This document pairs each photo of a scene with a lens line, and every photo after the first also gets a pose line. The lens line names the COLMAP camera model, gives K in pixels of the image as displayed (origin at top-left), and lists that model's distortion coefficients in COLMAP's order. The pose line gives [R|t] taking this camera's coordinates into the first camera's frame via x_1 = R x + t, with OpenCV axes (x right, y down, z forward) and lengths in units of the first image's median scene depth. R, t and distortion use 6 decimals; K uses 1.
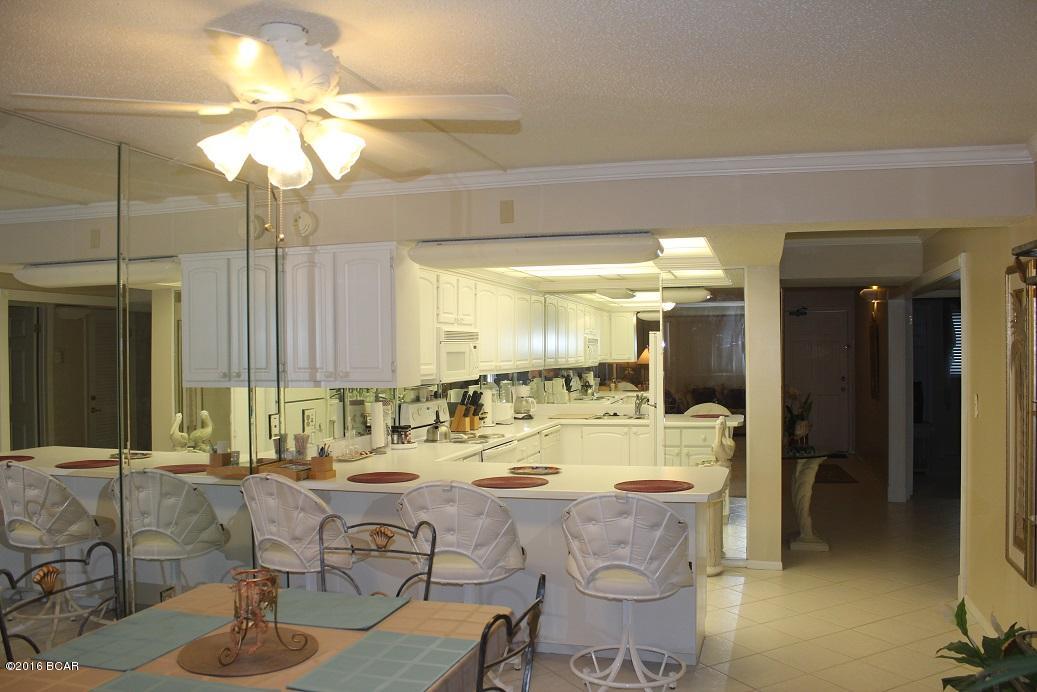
lens RADIAL K [[860.7, 0, 538.5], [0, 860.7, 351.2], [0, 0, 1]] dist [-0.157030, 0.135238]
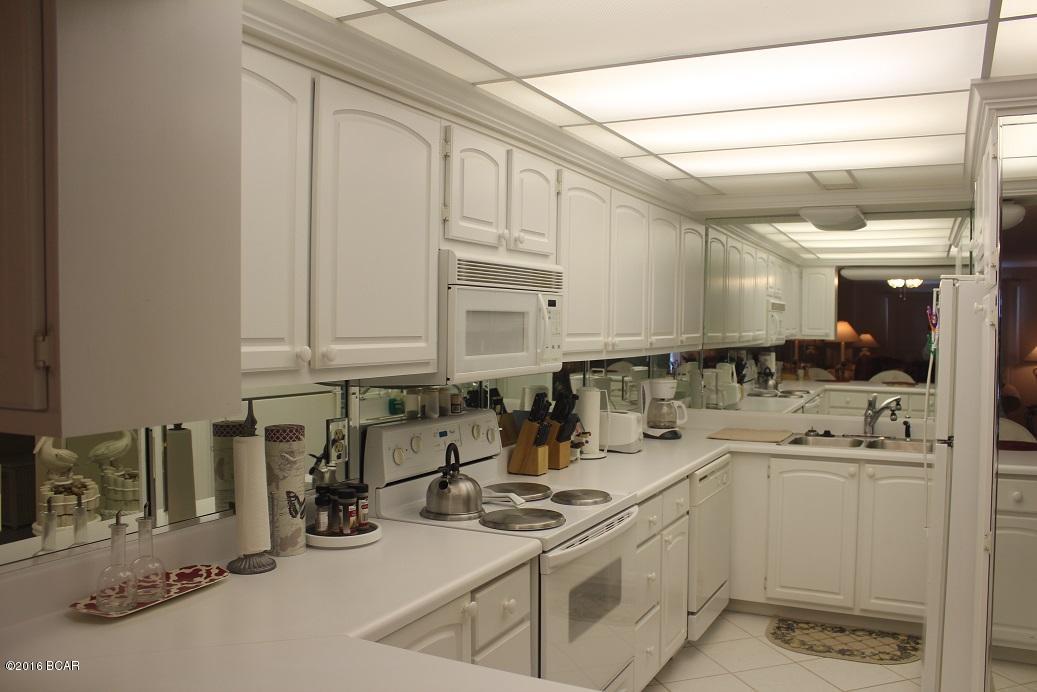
lens RADIAL K [[860.7, 0, 538.5], [0, 860.7, 351.2], [0, 0, 1]] dist [-0.157030, 0.135238]
pose [[0.982585, 0.023399, -0.184334, 0.005293], [-0.017490, 0.999282, 0.033616, 0.005395], [0.184988, -0.029806, 0.982289, 0.519972]]
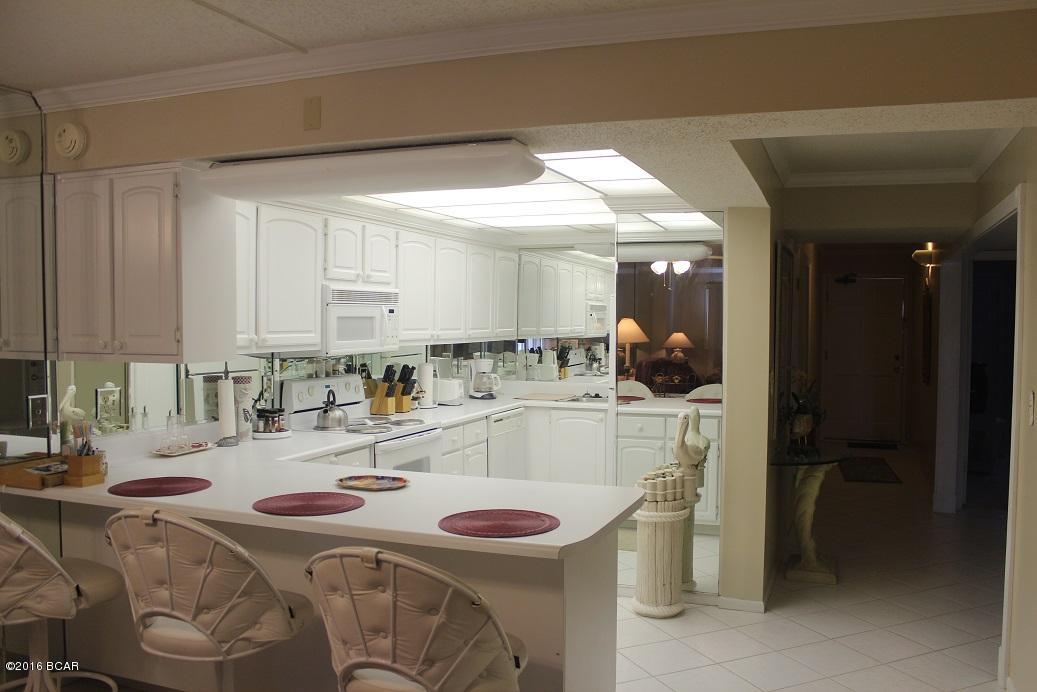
lens RADIAL K [[860.7, 0, 538.5], [0, 860.7, 351.2], [0, 0, 1]] dist [-0.157030, 0.135238]
pose [[0.995919, 0.019273, -0.088171, 0.129341], [-0.016000, 0.999162, 0.037677, 0.000125], [0.088823, -0.036112, 0.995393, 0.206237]]
